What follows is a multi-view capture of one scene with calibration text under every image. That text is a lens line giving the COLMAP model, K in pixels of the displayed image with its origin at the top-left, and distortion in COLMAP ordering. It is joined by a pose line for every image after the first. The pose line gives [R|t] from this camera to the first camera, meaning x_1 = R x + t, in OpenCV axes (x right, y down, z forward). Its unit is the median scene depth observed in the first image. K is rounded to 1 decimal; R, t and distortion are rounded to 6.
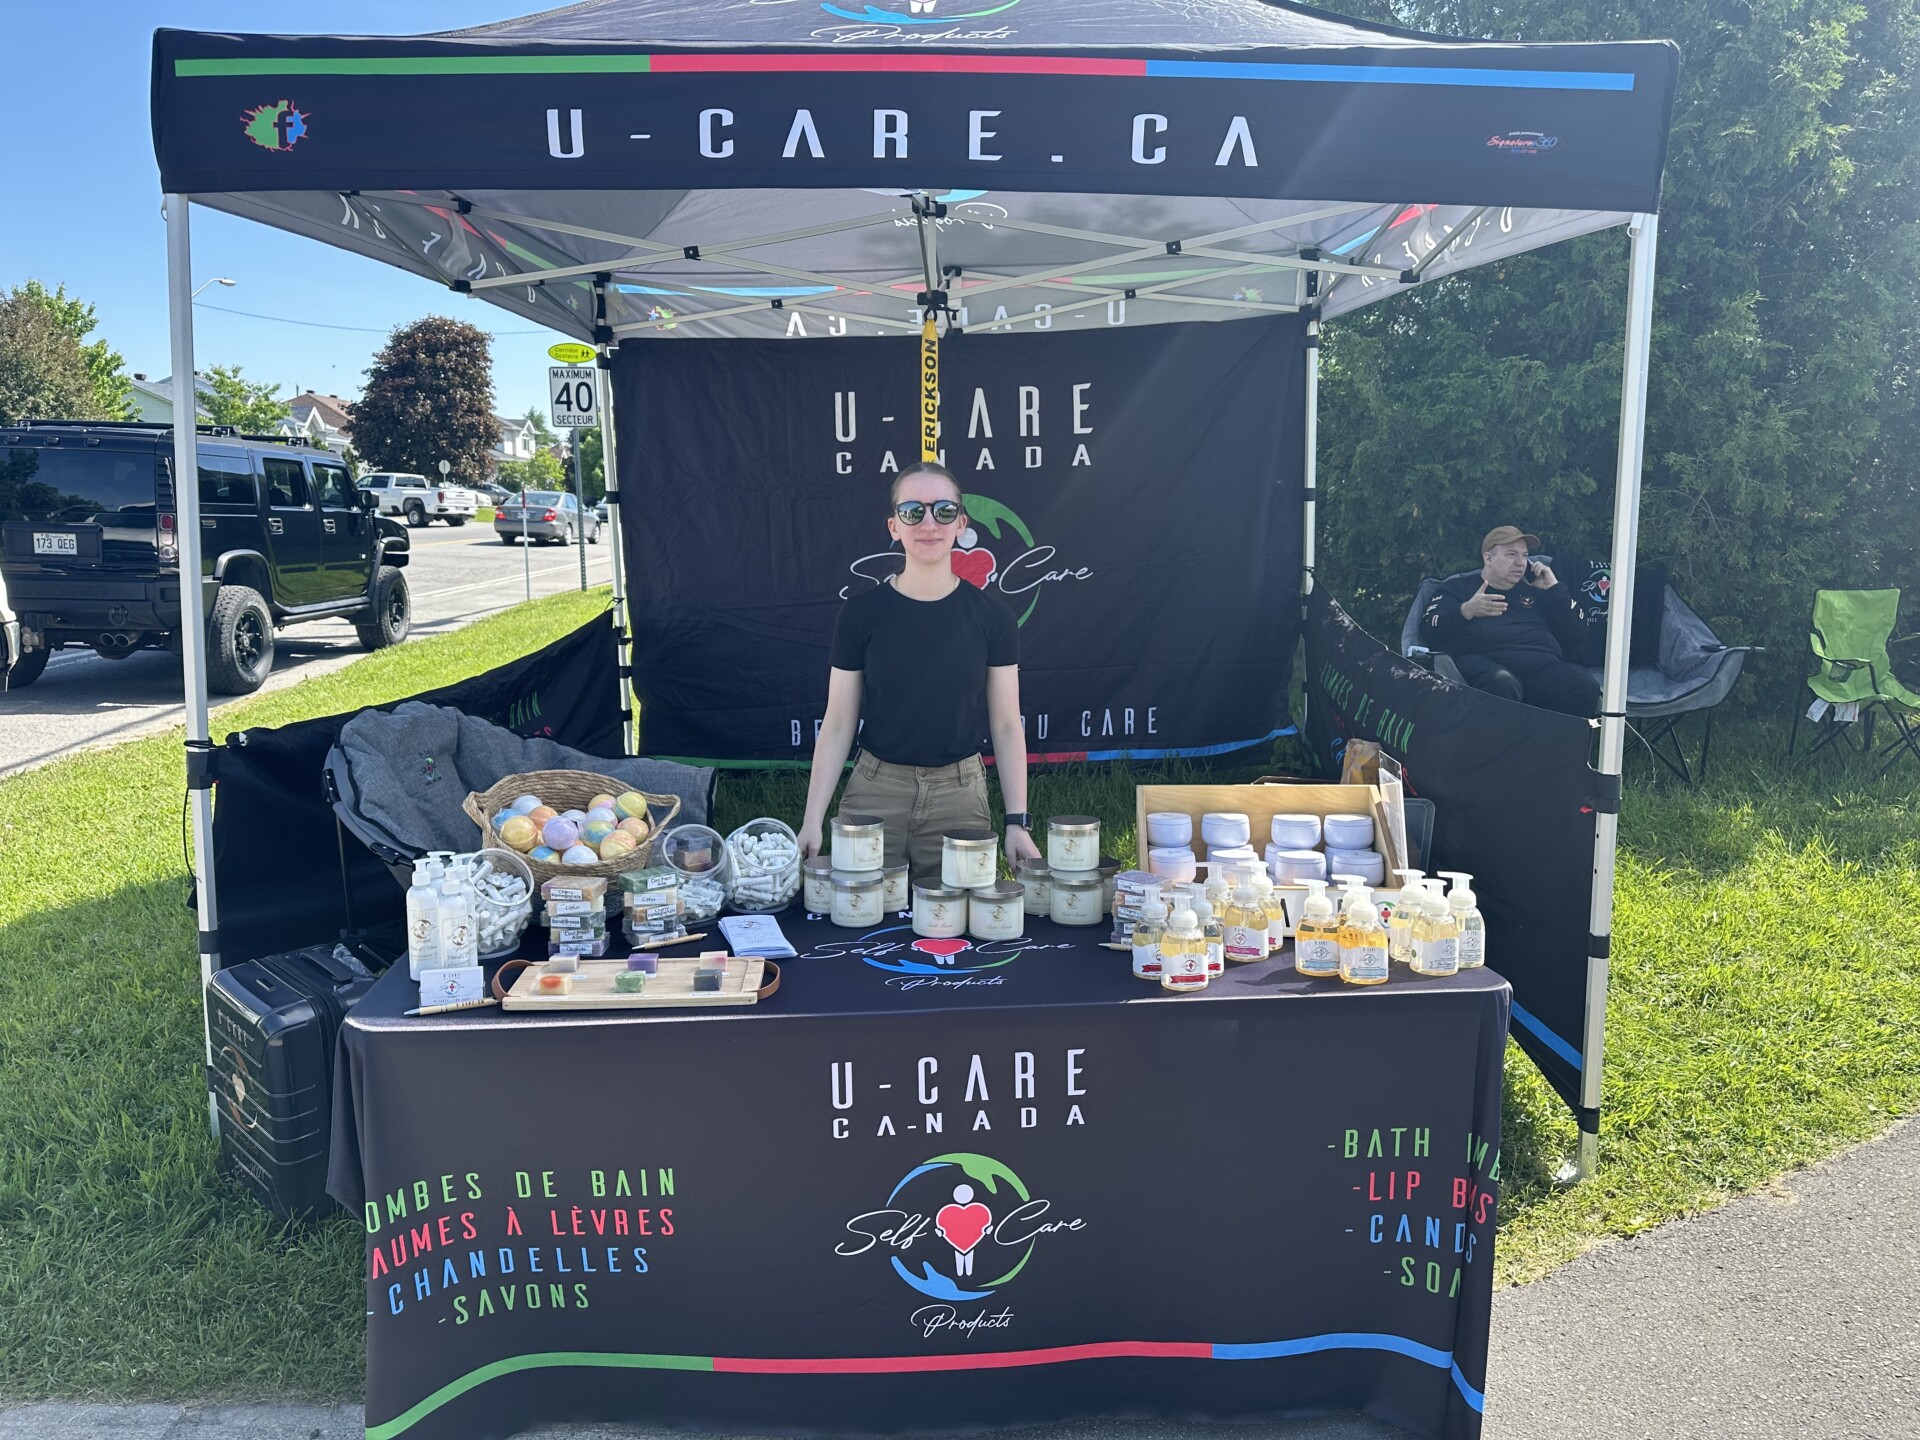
lens RADIAL K [[1417.9, 0, 960.0], [0, 1417.9, 720.0], [0, 0, 1]] dist [0.119691, -0.157479]
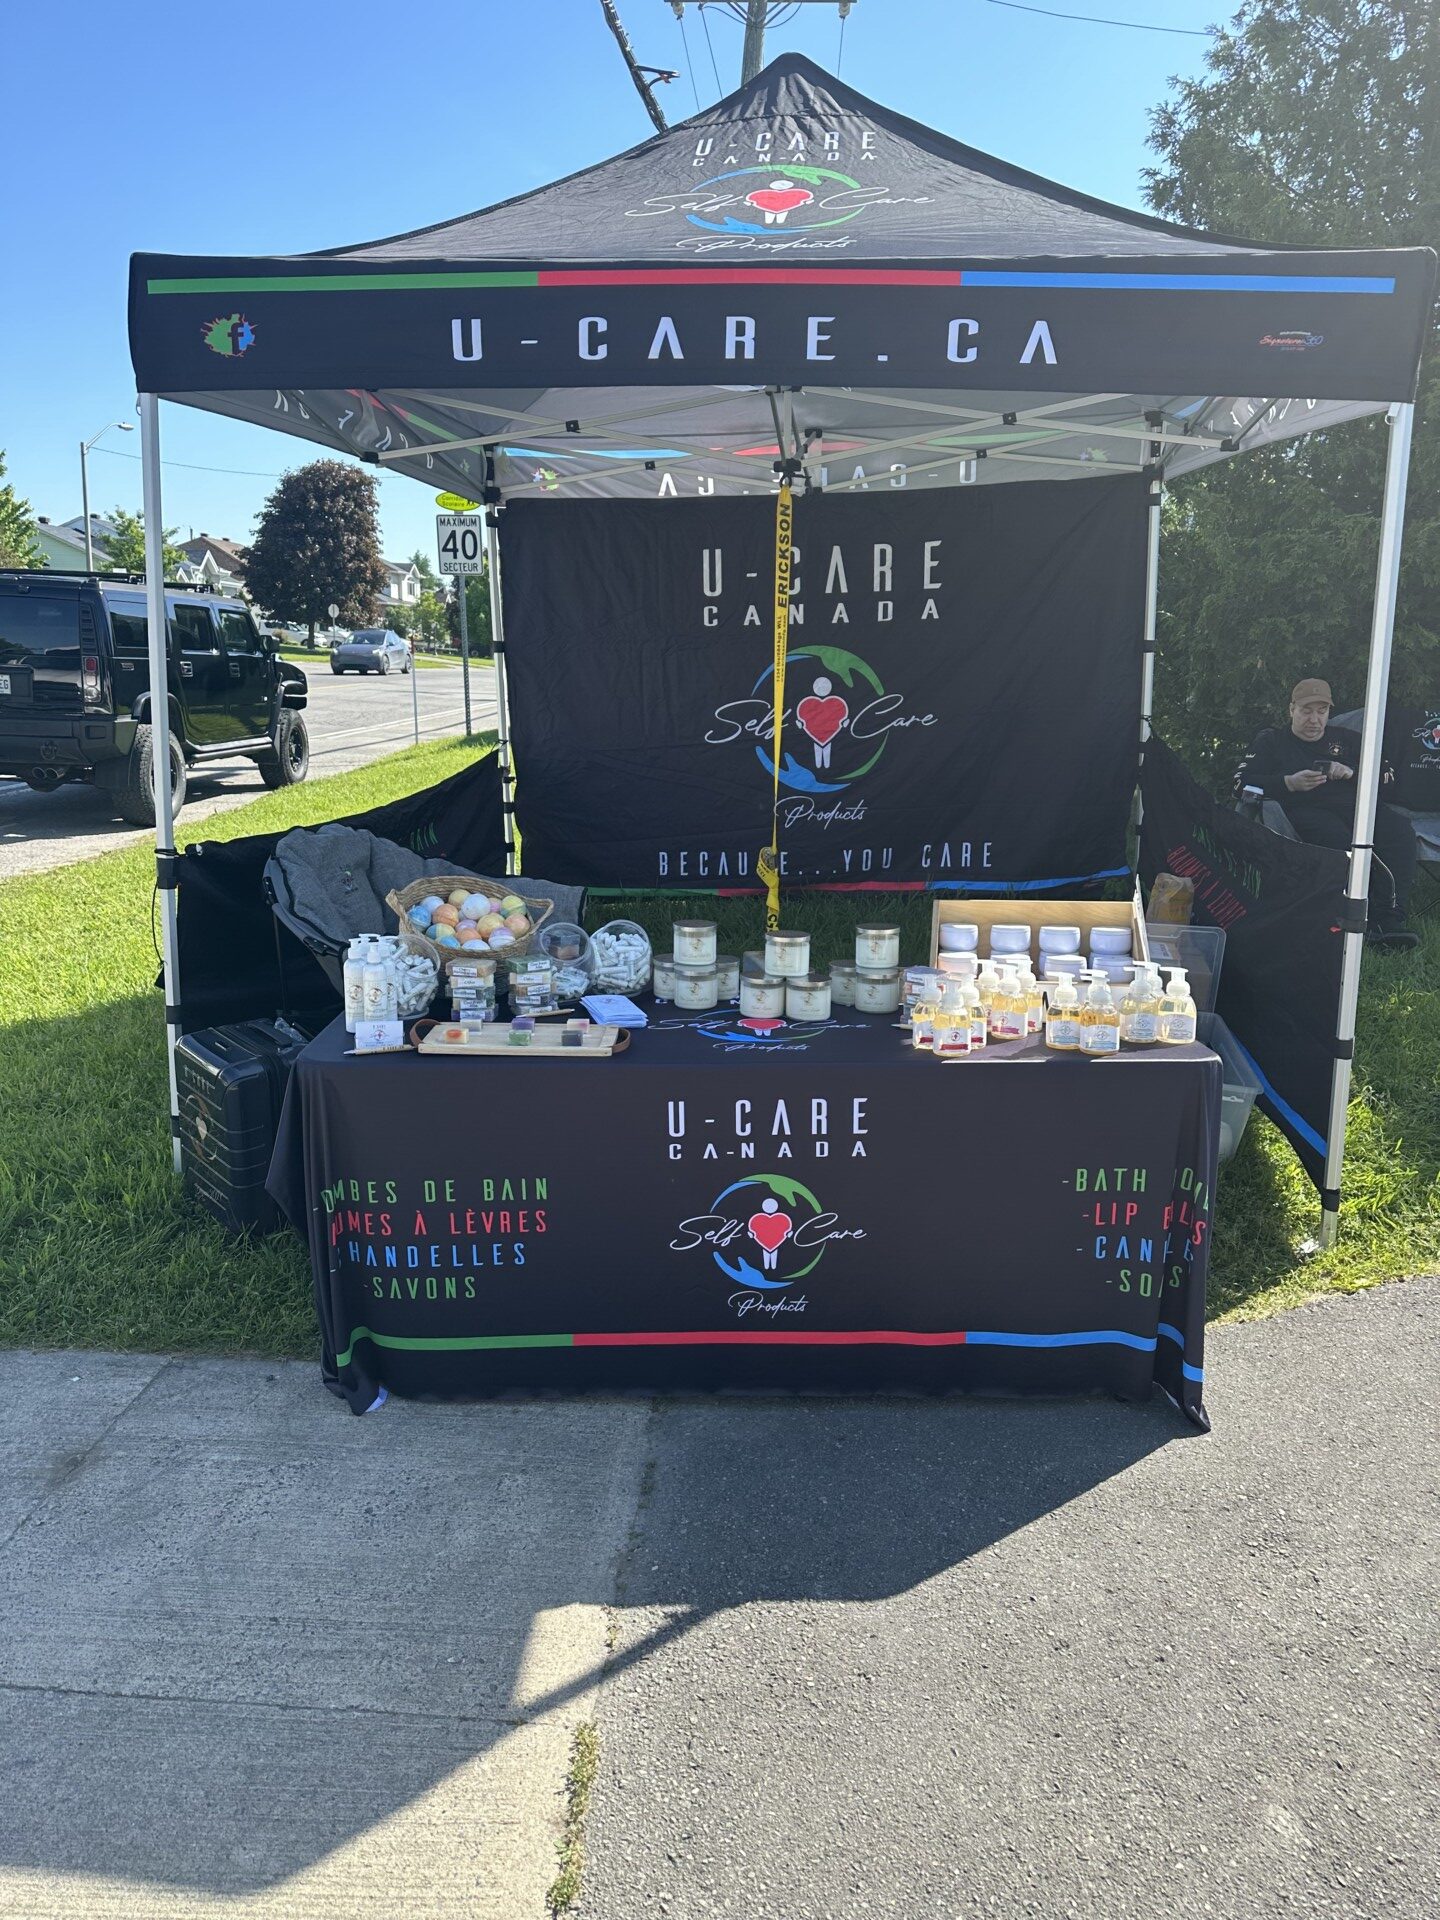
lens RADIAL K [[1405.1, 0, 719.9], [0, 1405.1, 931.2], [0, 0, 1]] dist [0.232781, -0.527611]
pose [[0.996626, 0.022210, -0.079018, 0.034898], [-0.018705, 0.998820, 0.044830, 0.019492], [0.079920, -0.043201, 0.995865, -0.166723]]
